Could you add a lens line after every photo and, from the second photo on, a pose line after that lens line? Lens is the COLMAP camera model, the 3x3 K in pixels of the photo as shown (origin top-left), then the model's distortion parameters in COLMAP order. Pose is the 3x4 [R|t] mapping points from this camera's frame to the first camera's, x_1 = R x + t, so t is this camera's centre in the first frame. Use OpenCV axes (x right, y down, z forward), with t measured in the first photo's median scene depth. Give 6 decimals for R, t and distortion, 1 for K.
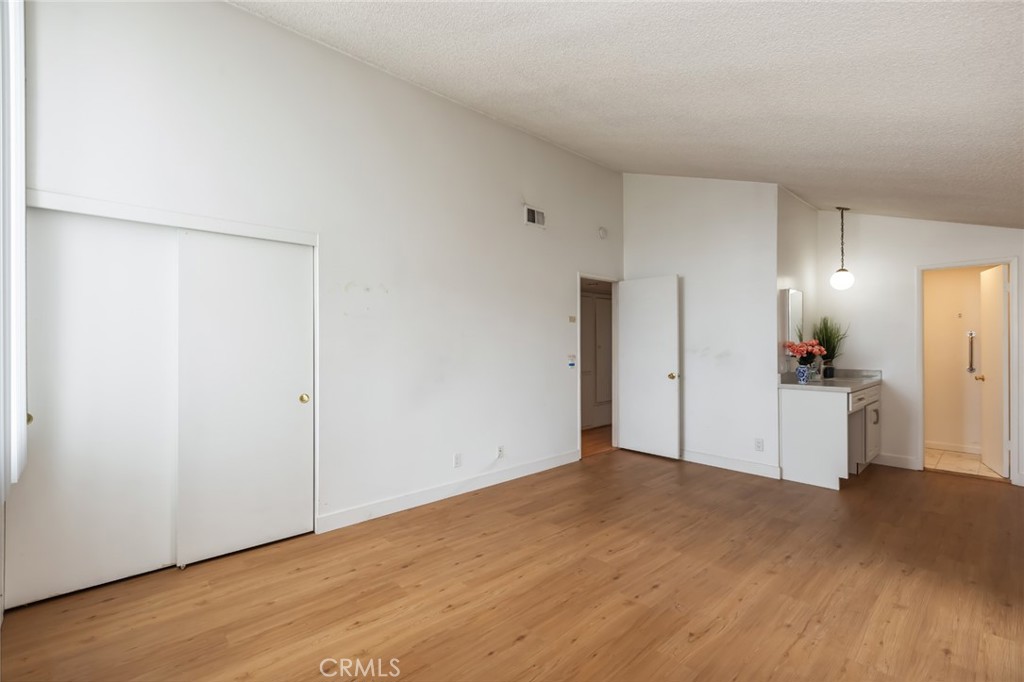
lens RADIAL K [[453.9, 0, 512.2], [0, 453.9, 344.2], [0, 0, 1]] dist [0.000289, 0.000608]
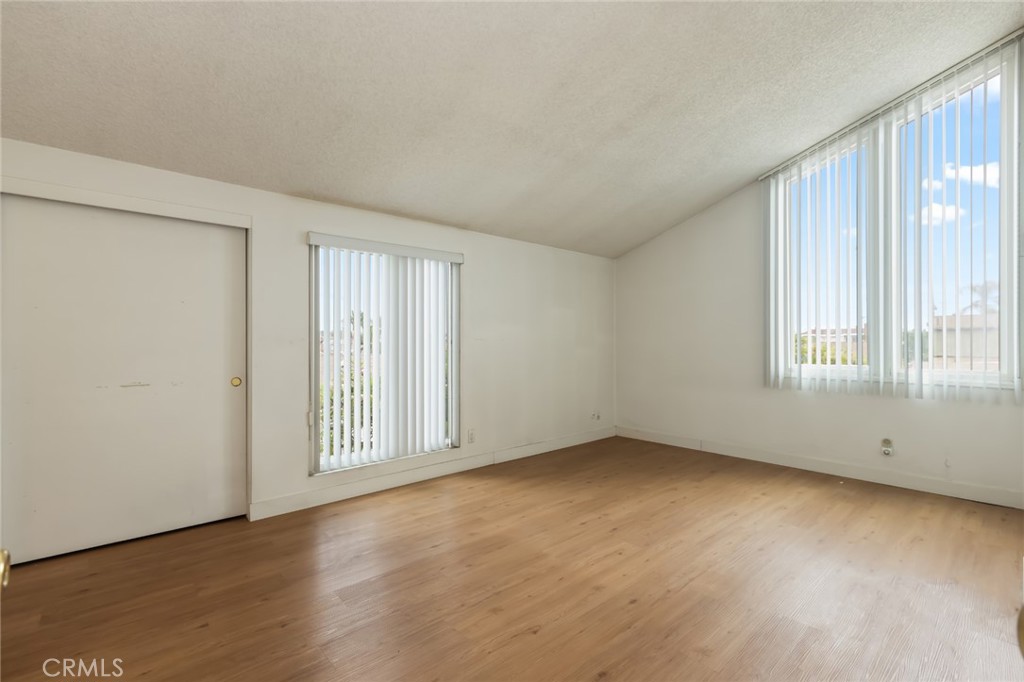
lens RADIAL K [[453.9, 0, 511.9], [0, 453.9, 342.5], [0, 0, 1]] dist [0.000289, 0.000608]
pose [[-0.999864, 0.003480, 0.016135, 0.420106], [0.003408, 0.999984, -0.004505, 0.041449], [-0.016151, -0.004449, -0.999860, 1.930057]]
